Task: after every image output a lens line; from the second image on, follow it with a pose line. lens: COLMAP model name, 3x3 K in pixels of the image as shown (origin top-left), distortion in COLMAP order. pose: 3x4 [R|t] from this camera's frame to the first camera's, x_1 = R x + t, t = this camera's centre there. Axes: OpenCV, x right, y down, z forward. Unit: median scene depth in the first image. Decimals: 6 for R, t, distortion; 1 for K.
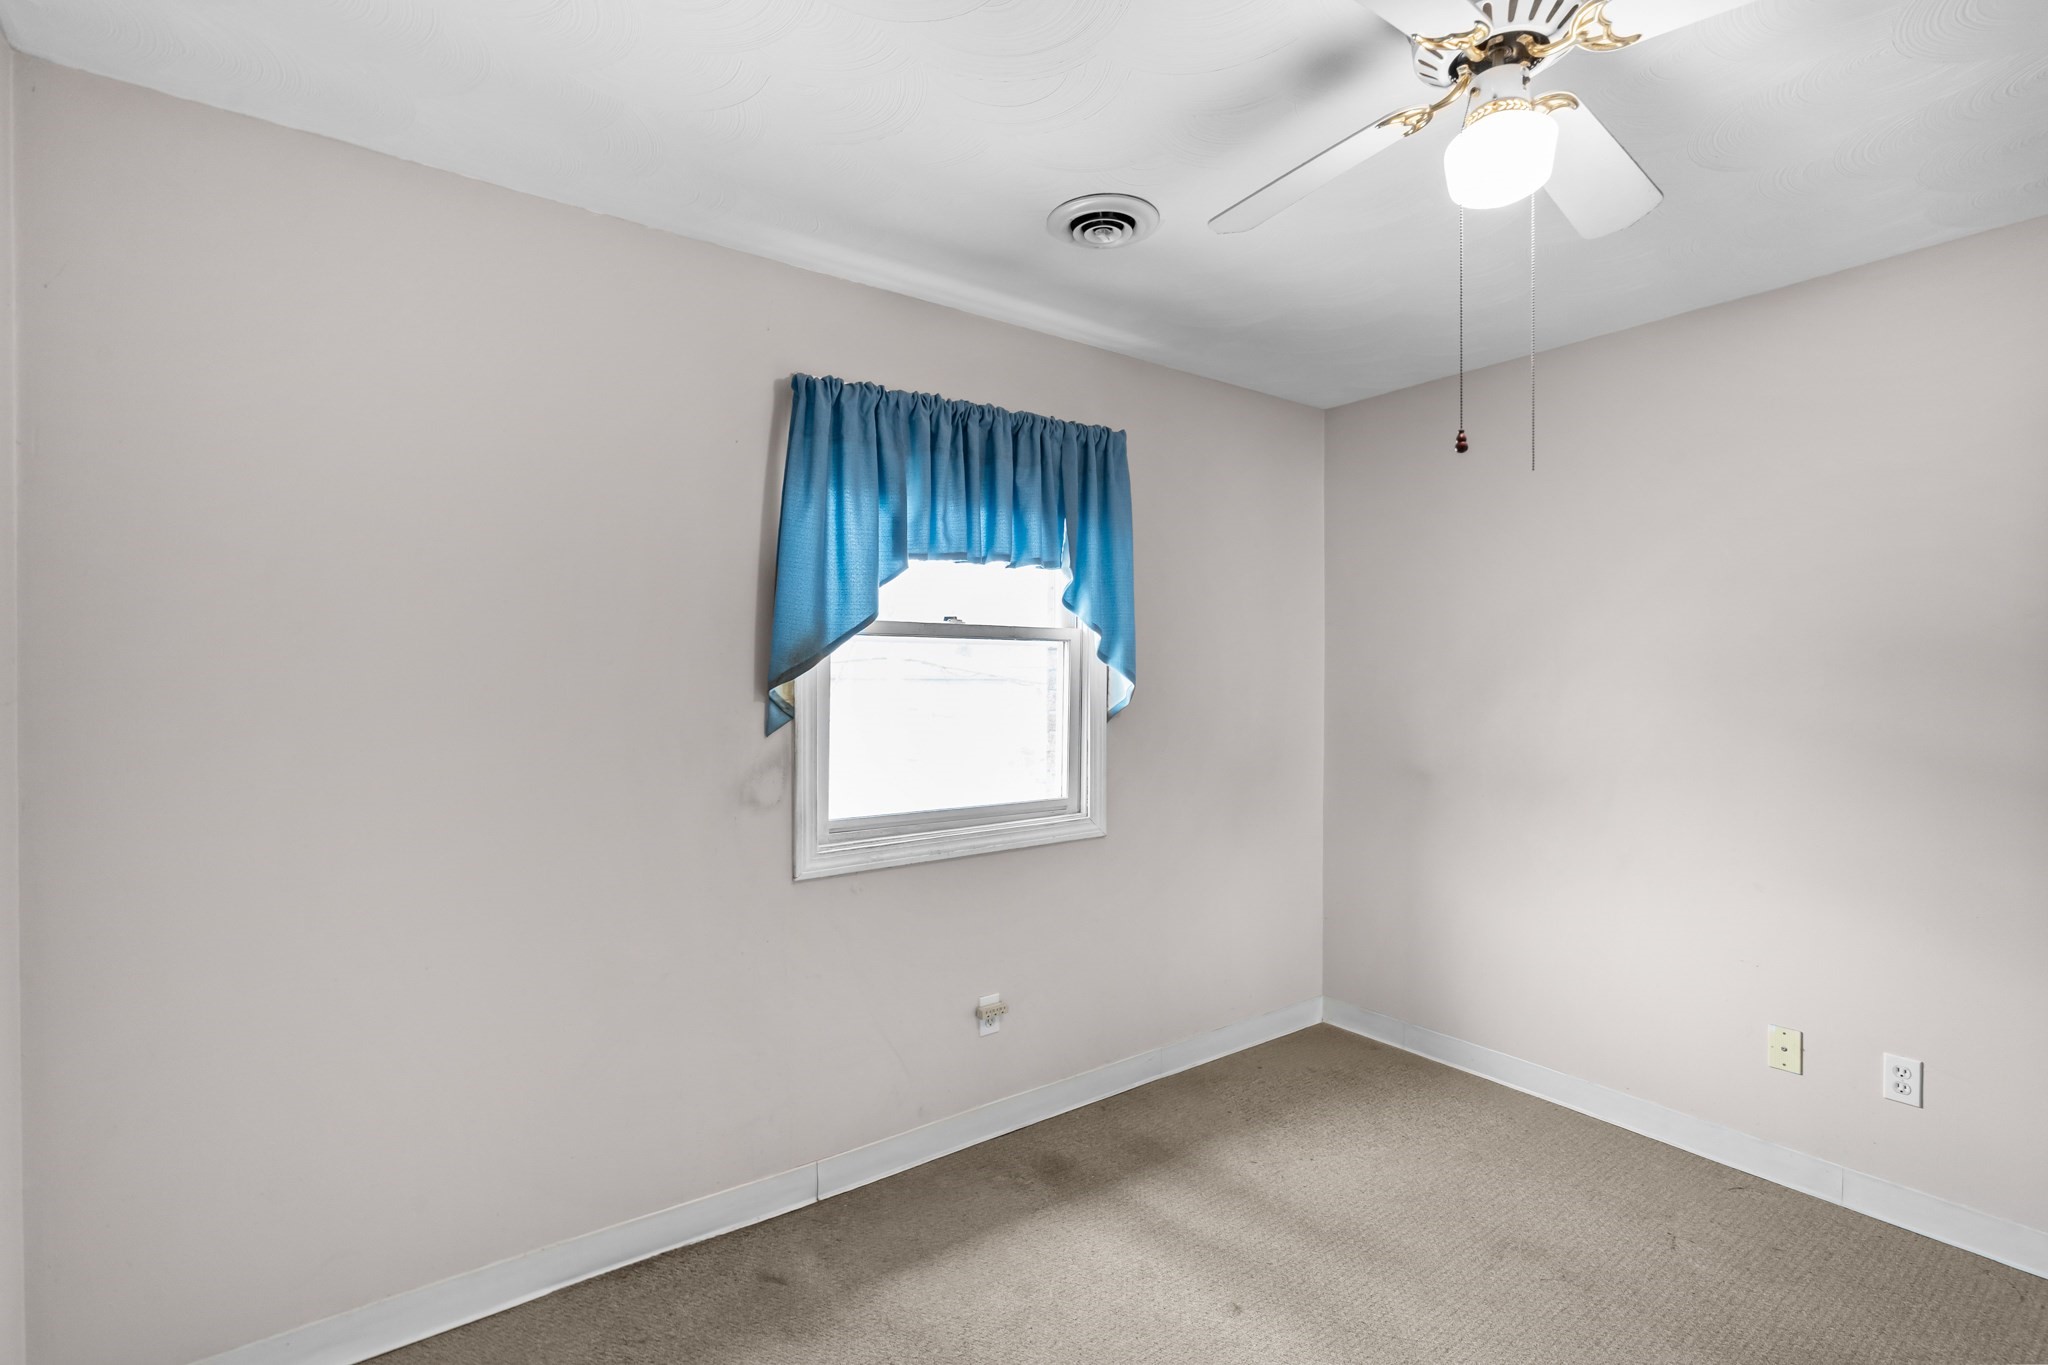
lens RADIAL K [[923.1, 0, 1033.7], [0, 923.1, 668.3], [0, 0, 1]] dist [-0.017224, 0.007867]
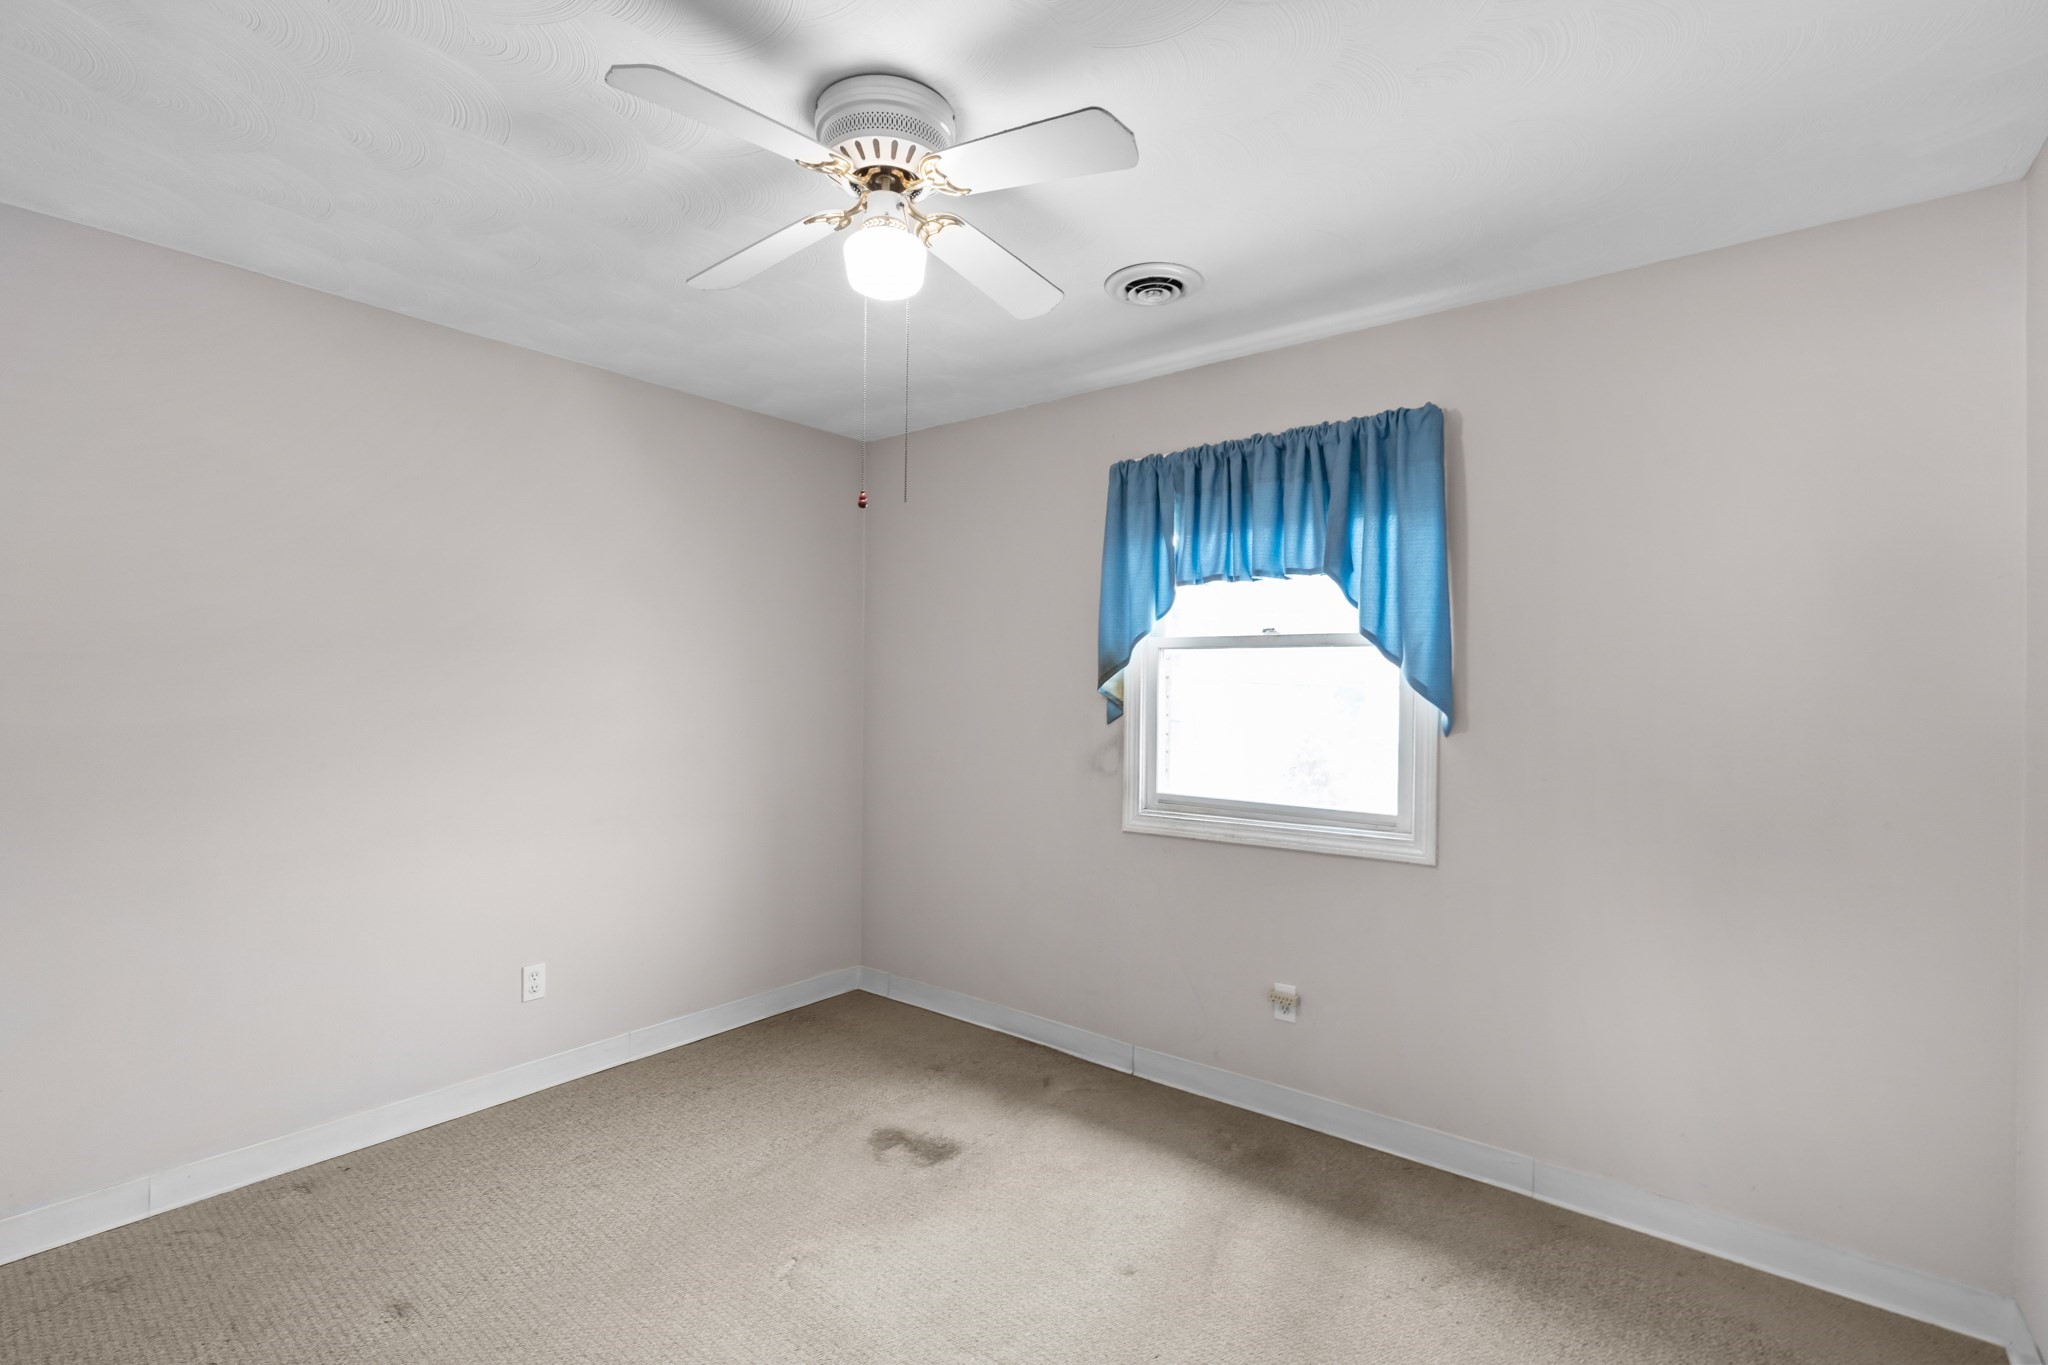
lens RADIAL K [[923.1, 0, 1033.7], [0, 923.1, 668.3], [0, 0, 1]] dist [-0.017224, 0.007867]
pose [[0.268411, -0.015137, -0.963185, 0.969092], [-0.000024, 0.999876, -0.015720, 0.009620], [0.963304, 0.004243, 0.268378, 0.472526]]
